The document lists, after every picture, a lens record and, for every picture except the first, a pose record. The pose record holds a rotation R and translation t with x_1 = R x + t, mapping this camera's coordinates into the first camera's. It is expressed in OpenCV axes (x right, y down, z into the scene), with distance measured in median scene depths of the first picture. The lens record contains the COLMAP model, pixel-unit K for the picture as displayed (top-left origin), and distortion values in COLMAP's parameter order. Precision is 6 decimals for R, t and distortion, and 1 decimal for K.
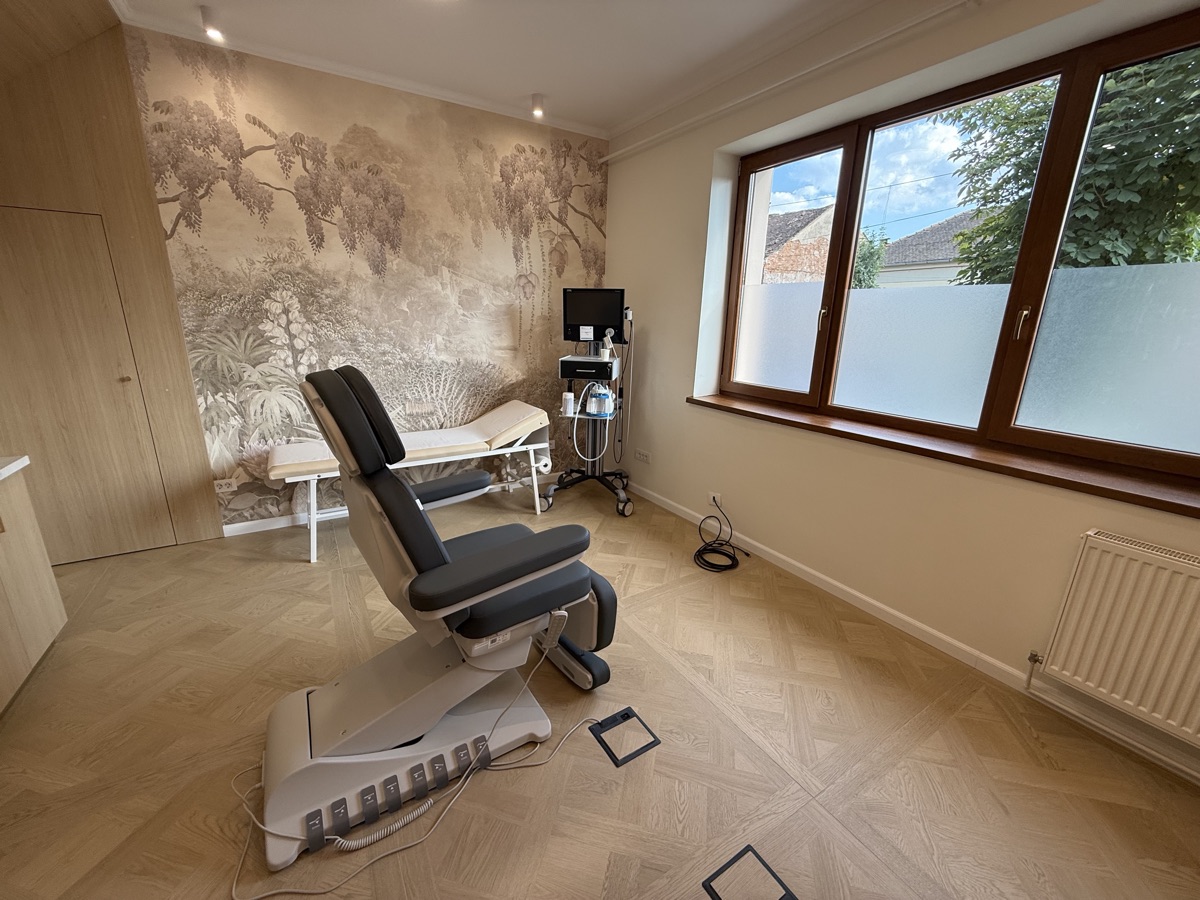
lens RADIAL K [[478.6, 0, 599.3], [0, 478.6, 450.0], [0, 0, 1]] dist [0.000384, -0.000141]
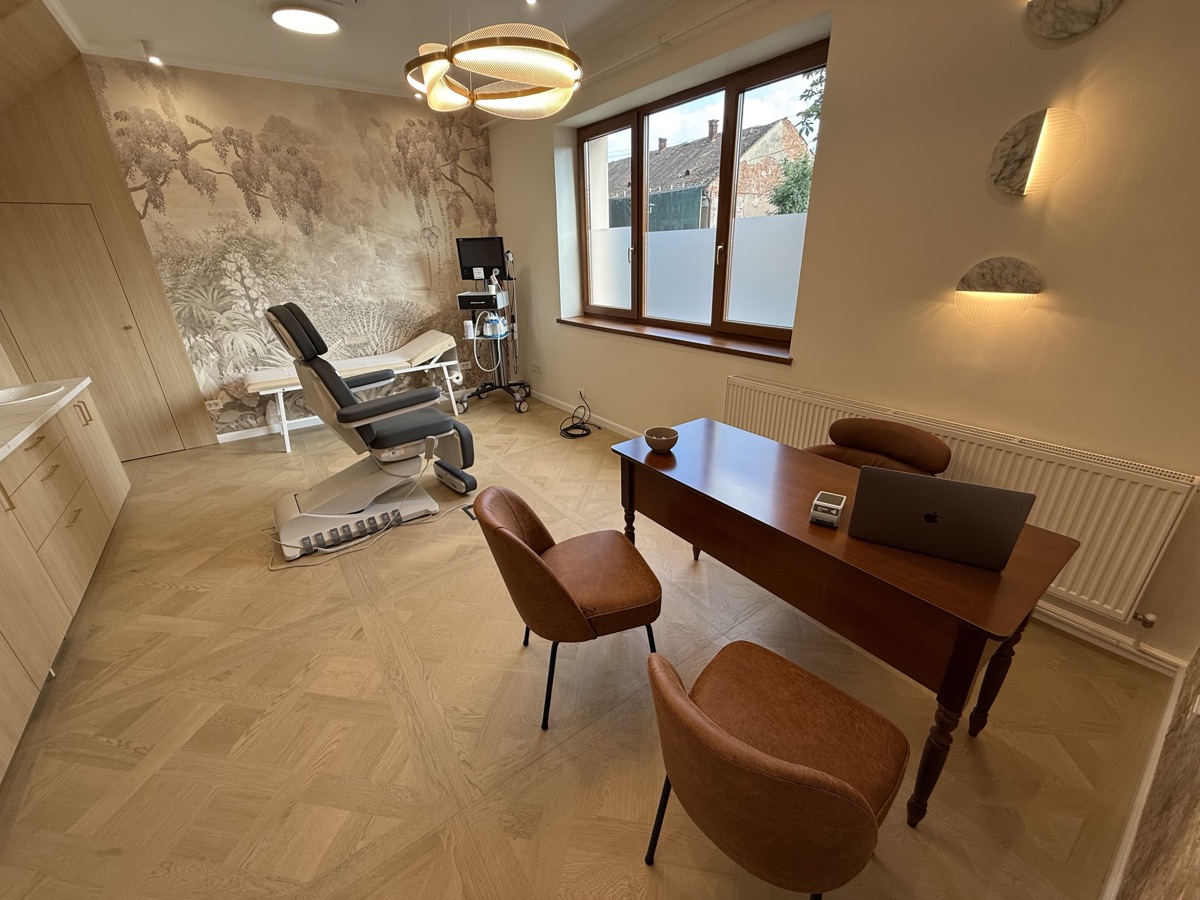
lens RADIAL K [[478.6, 0, 599.6], [0, 478.6, 449.5], [0, 0, 1]] dist [0.000384, -0.000141]
pose [[0.996237, -0.072057, 0.048155, 0.246490], [0.065465, 0.989776, 0.126720, 0.104914], [-0.056794, -0.123090, 0.990769, -0.445045]]
